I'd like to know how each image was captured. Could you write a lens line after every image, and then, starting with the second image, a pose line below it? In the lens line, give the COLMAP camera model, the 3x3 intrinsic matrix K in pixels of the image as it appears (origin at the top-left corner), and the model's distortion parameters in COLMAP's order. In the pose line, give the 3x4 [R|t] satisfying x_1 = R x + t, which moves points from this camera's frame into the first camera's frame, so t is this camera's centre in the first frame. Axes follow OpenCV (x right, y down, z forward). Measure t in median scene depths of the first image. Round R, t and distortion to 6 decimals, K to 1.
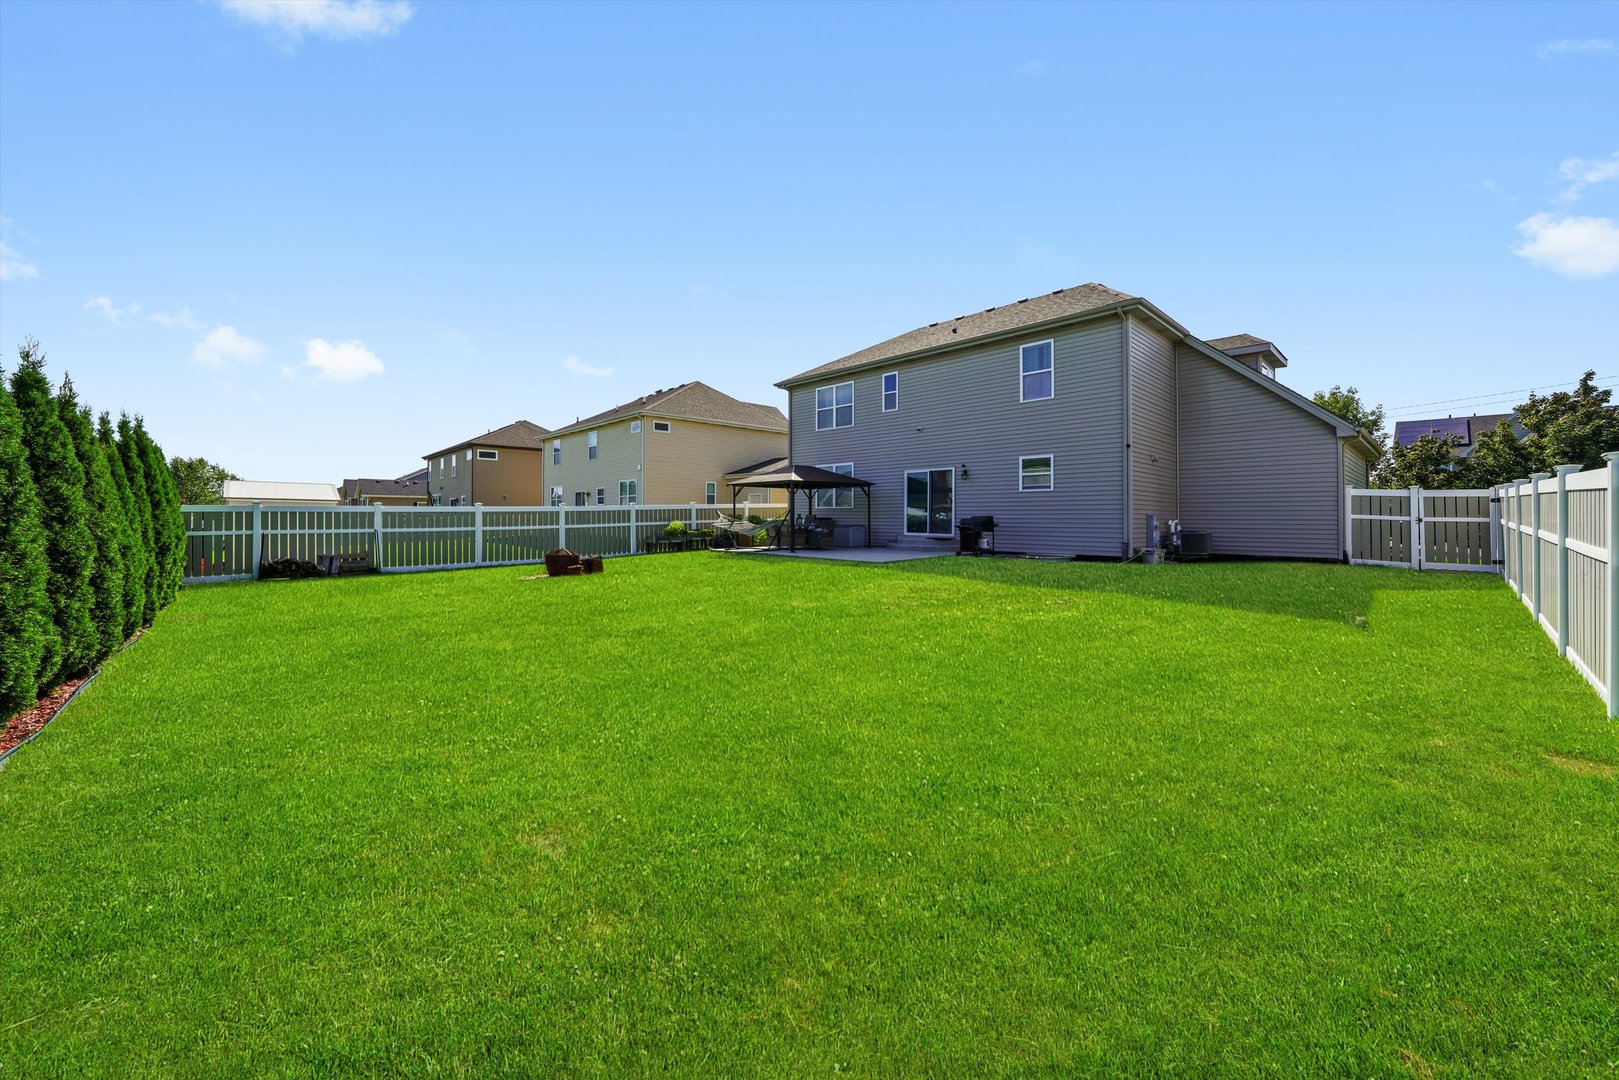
lens RADIAL K [[600.6, 0, 816.2], [0, 600.6, 517.3], [0, 0, 1]] dist [-0.023295, -0.000070]
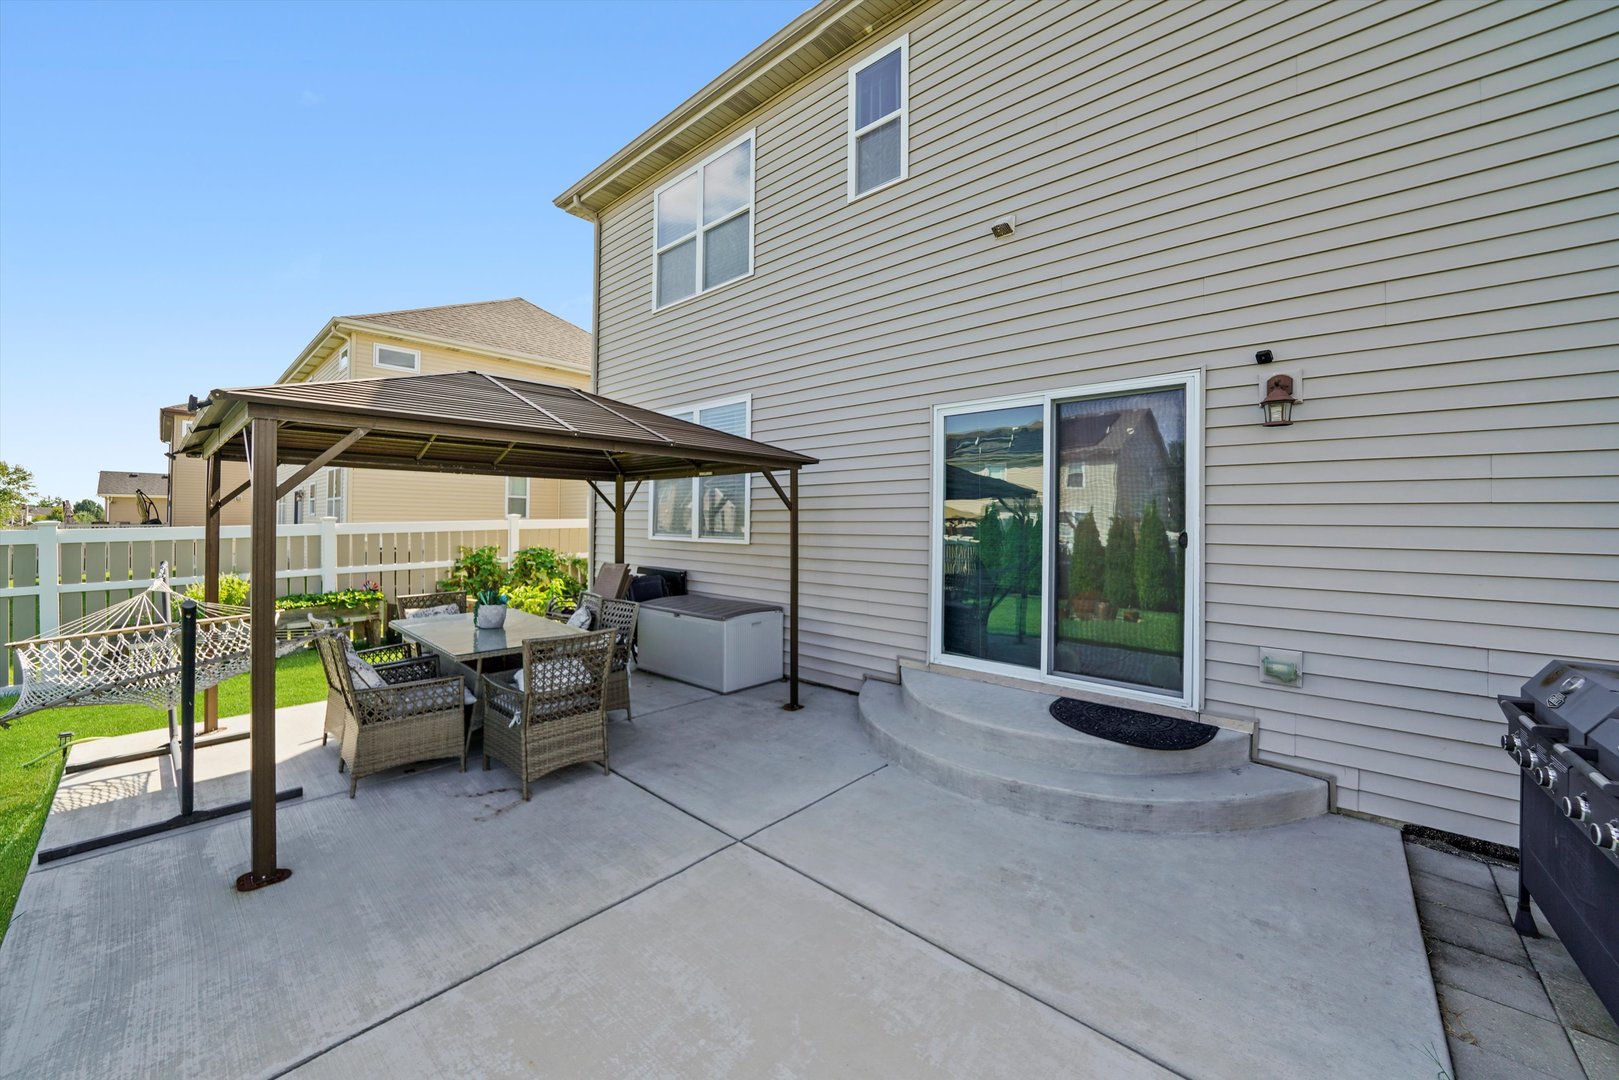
lens RADIAL K [[600.6, 0, 816.2], [0, 600.6, 517.3], [0, 0, 1]] dist [-0.023295, -0.000070]
pose [[0.997536, 0.005372, 0.069952, 0.078668], [-0.004981, 0.999971, -0.005767, -0.028967], [-0.069981, 0.005405, 0.997534, 0.735709]]
